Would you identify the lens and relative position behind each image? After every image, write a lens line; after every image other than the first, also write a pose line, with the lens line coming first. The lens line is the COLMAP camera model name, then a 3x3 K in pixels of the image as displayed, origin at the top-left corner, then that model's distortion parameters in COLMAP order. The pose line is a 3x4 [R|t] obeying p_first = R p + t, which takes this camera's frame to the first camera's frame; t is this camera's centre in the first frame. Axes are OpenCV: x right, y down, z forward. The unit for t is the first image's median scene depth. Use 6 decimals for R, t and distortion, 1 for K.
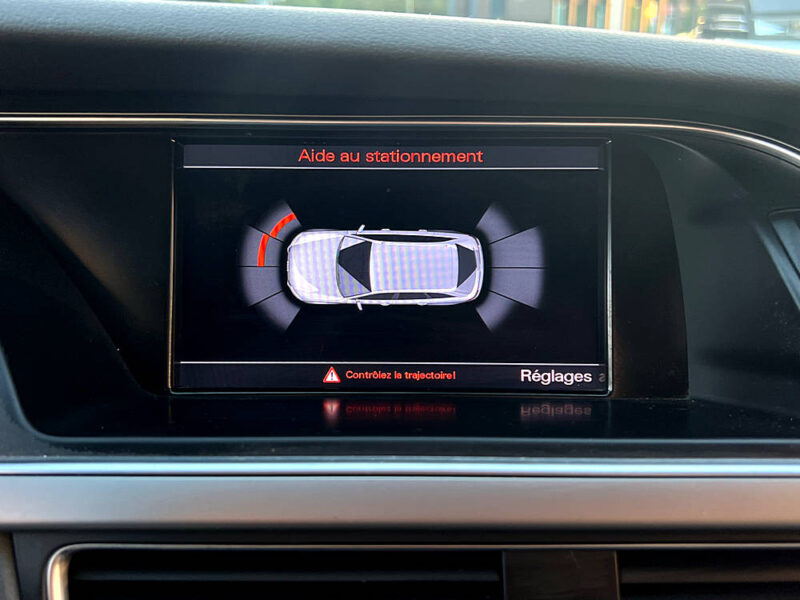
lens RADIAL K [[740.3, 0, 392.1], [0, 740.3, 300.7], [0, 0, 1]] dist [0.067598, -0.002012]
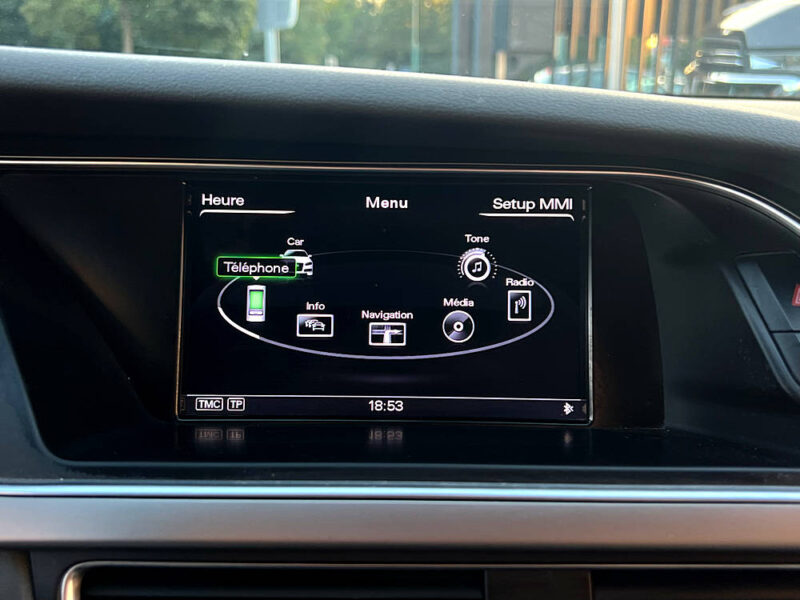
lens RADIAL K [[738.2, 0, 399.7], [0, 738.2, 304.9], [0, 0, 1]] dist [0.067179, -0.016259]
pose [[0.999949, 0.007912, 0.006355, 0.014305], [-0.007740, 0.999612, -0.026766, -0.017379], [-0.006564, 0.026716, 0.999622, -0.080596]]
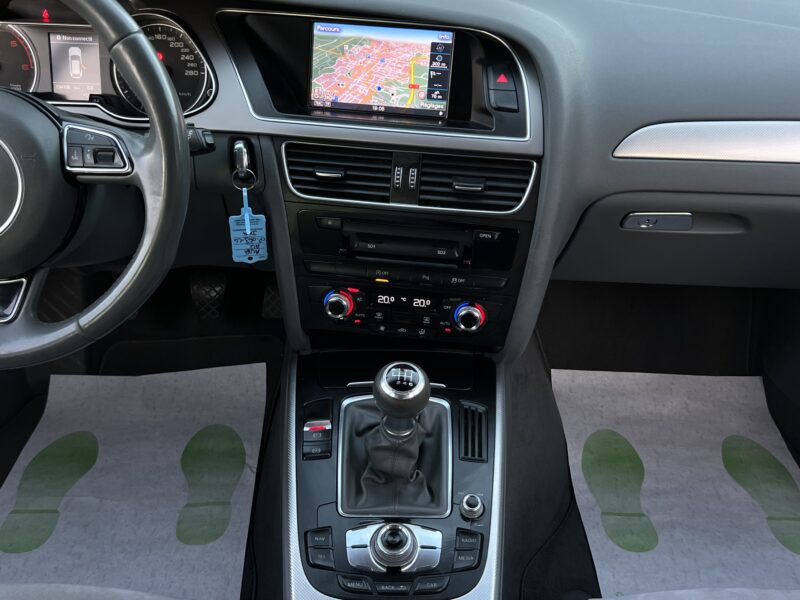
lens RADIAL K [[779.1, 0, 404.6], [0, 779.1, 295.3], [0, 0, 1]] dist [0.118342, -0.245511]
pose [[0.990541, 0.098512, -0.095521, 0.644486], [-0.067327, 0.955490, 0.287238, -0.124747], [0.119566, -0.278090, 0.953084, -2.993588]]
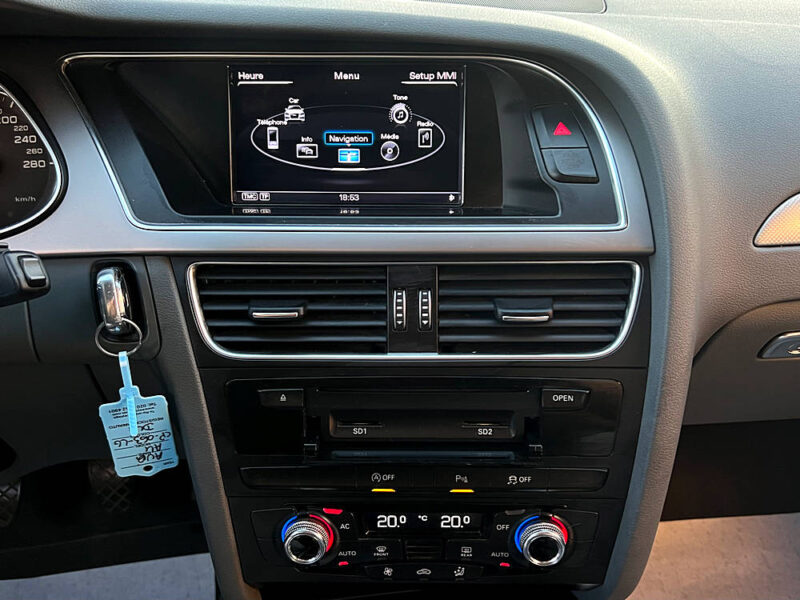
lens RADIAL K [[738.2, 0, 399.7], [0, 738.2, 304.9], [0, 0, 1]] dist [0.067179, -0.016259]
pose [[0.999548, 0.003856, -0.029823, 0.243244], [0.001379, 0.984824, 0.173549, 0.062036], [0.030040, -0.173511, 0.984374, -1.164030]]
